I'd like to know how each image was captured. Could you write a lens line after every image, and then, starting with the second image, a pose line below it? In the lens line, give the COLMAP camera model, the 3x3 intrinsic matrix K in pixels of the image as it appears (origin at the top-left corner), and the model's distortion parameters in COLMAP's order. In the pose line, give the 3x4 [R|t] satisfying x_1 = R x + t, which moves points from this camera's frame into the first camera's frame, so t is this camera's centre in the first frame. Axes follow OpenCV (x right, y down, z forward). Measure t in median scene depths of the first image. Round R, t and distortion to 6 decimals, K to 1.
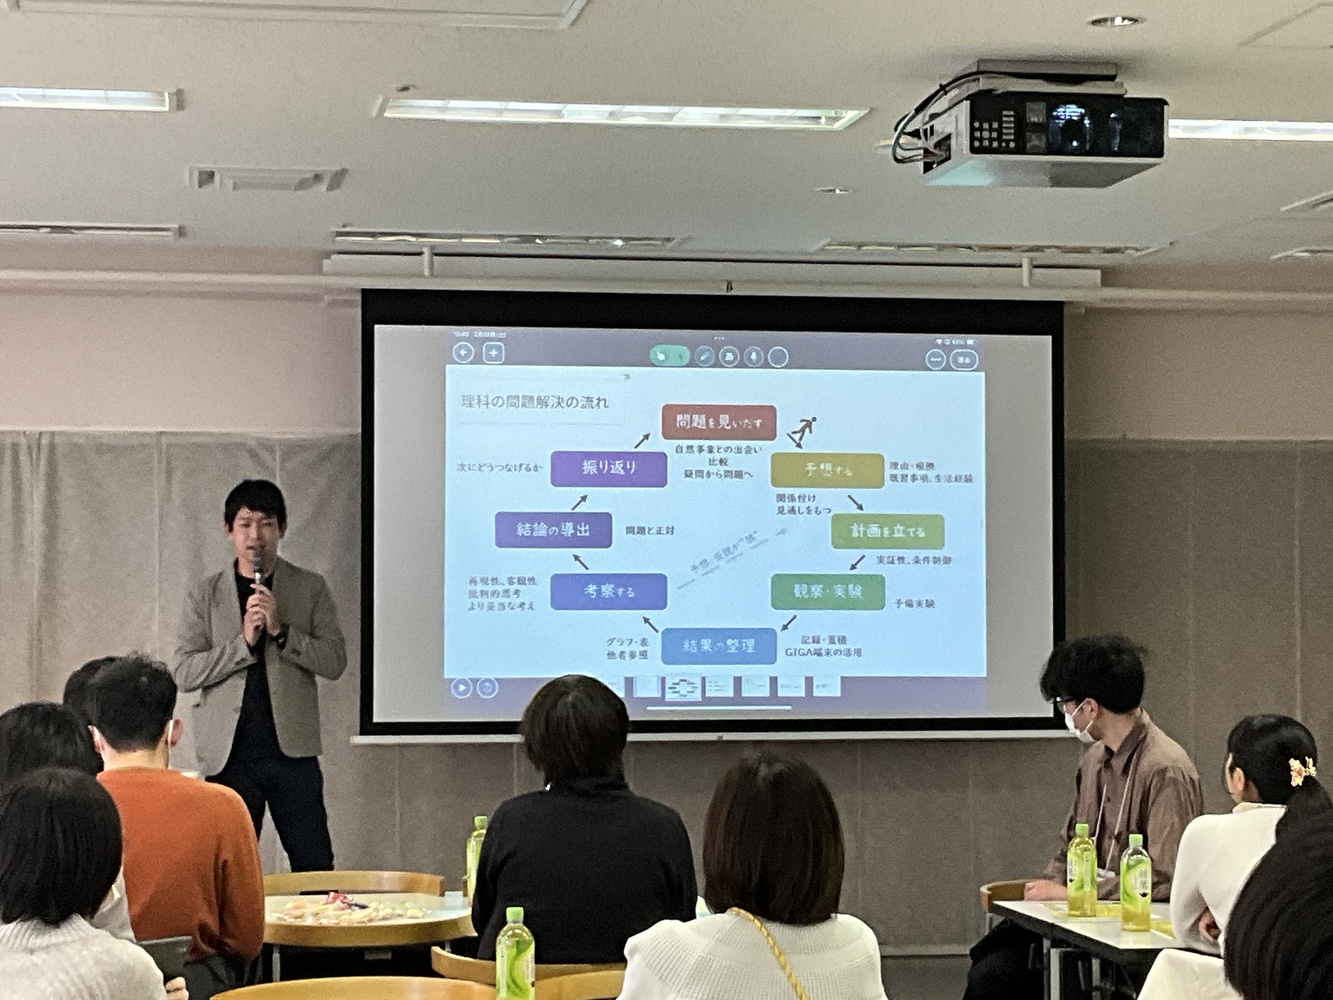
lens RADIAL K [[2801.1, 0, 666.5], [0, 2801.1, 500.0], [0, 0, 1]] dist [-0.071767, -0.400710]
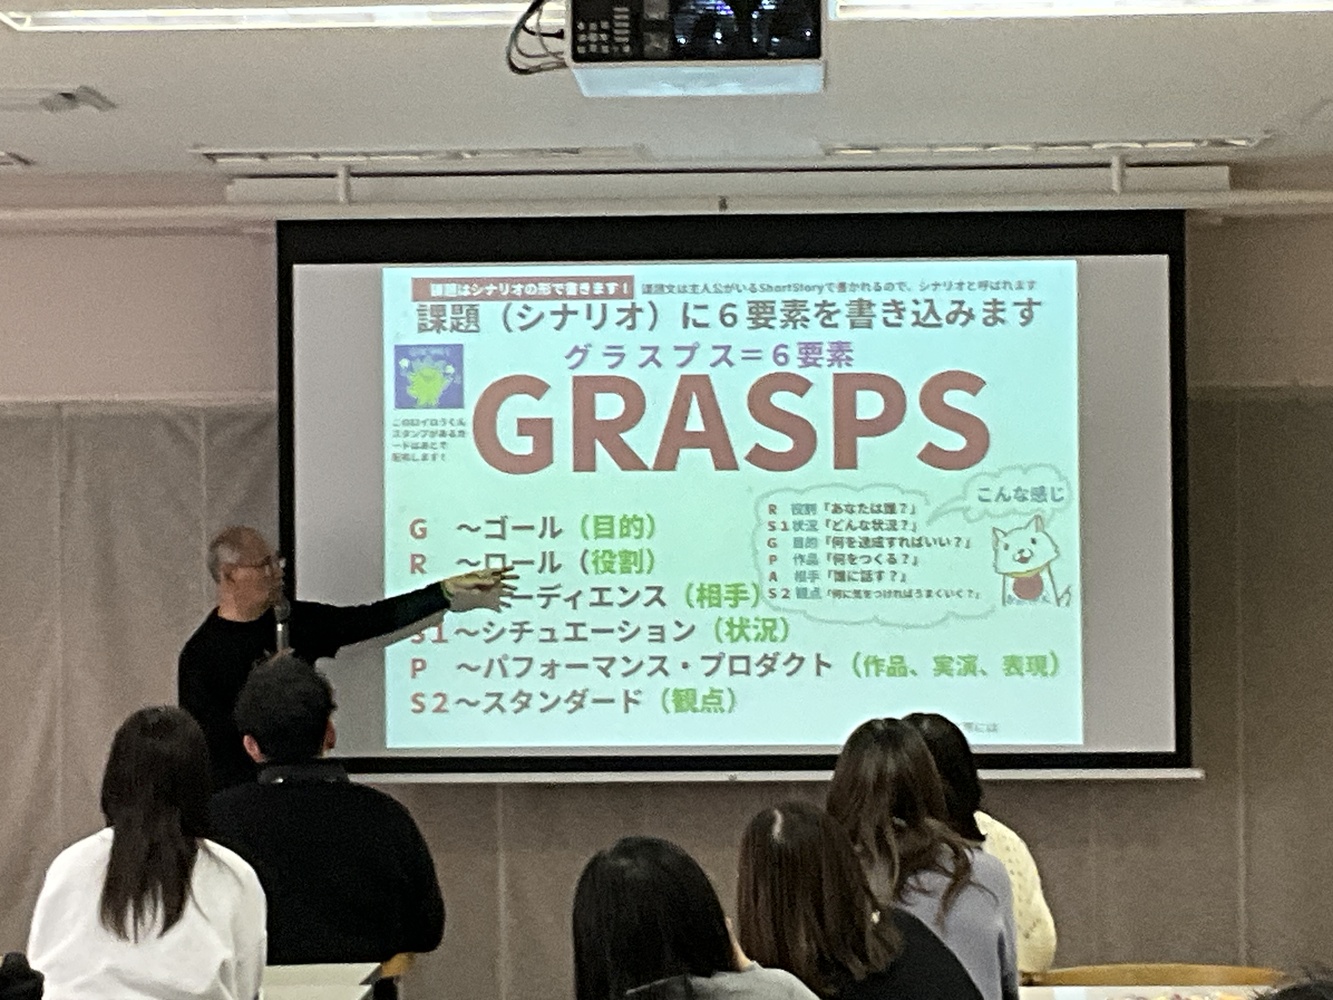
lens RADIAL K [[3781.6, 0, 666.5], [0, 3781.6, 500.0], [0, 0, 1]] dist [-0.094958, 0.009470]
pose [[0.979492, -0.012981, -0.201067, 0.218853], [0.015511, 0.999819, 0.011014, -0.005130], [0.200887, -0.013906, 0.979516, -0.044270]]
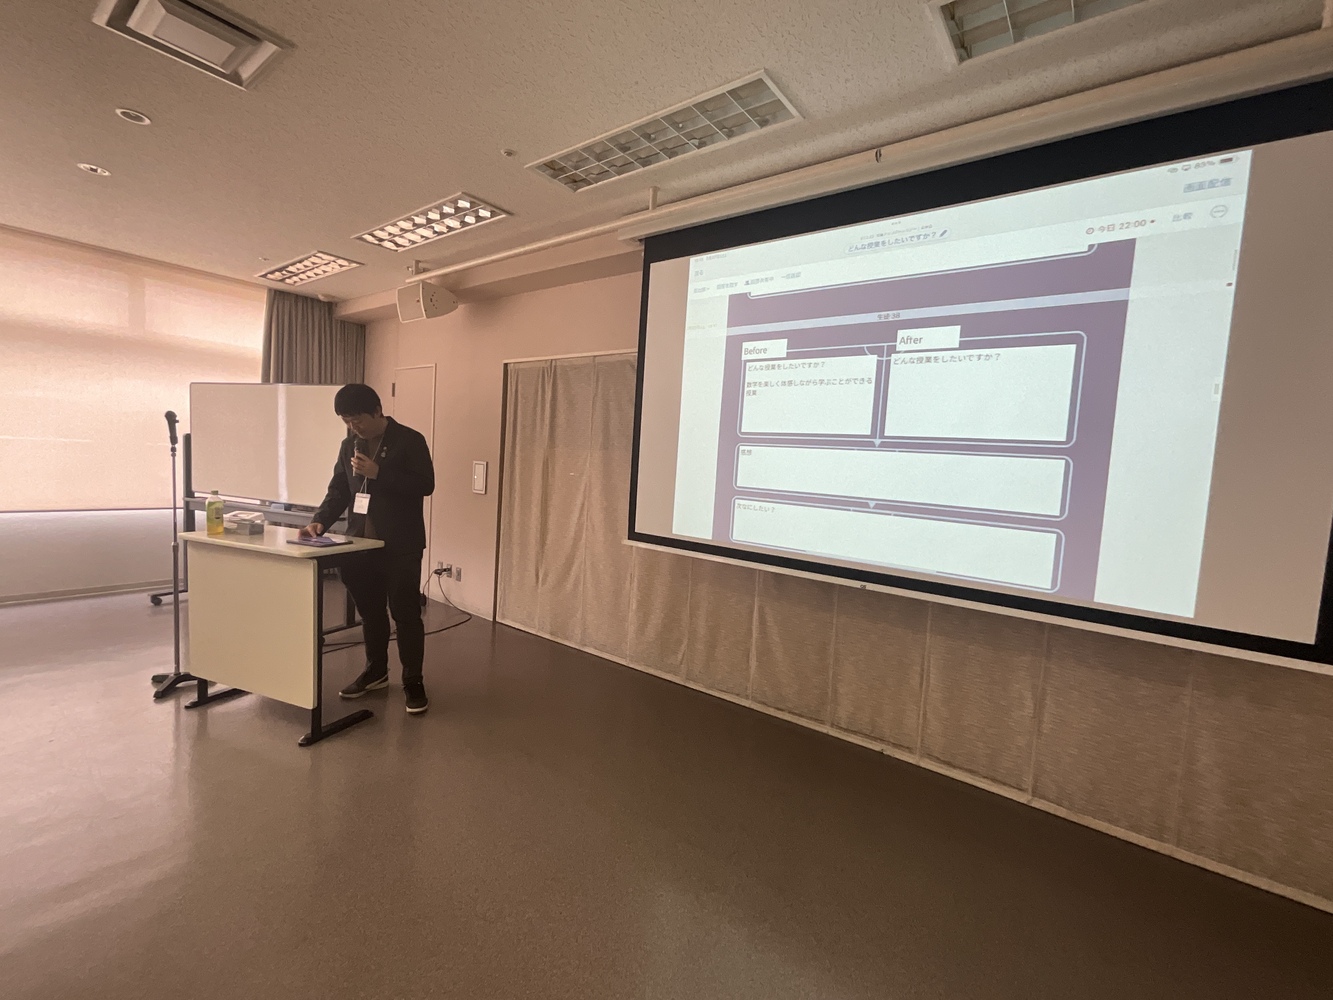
lens RADIAL K [[578.6, 0, 666.5], [0, 578.6, 500.0], [0, 0, 1]] dist [-0.000060, -0.000065]
pose [[0.679150, 0.093230, -0.728055, 0.133671], [-0.045414, 0.995337, 0.085093, 0.034607], [0.732594, -0.024727, 0.680217, 0.796771]]
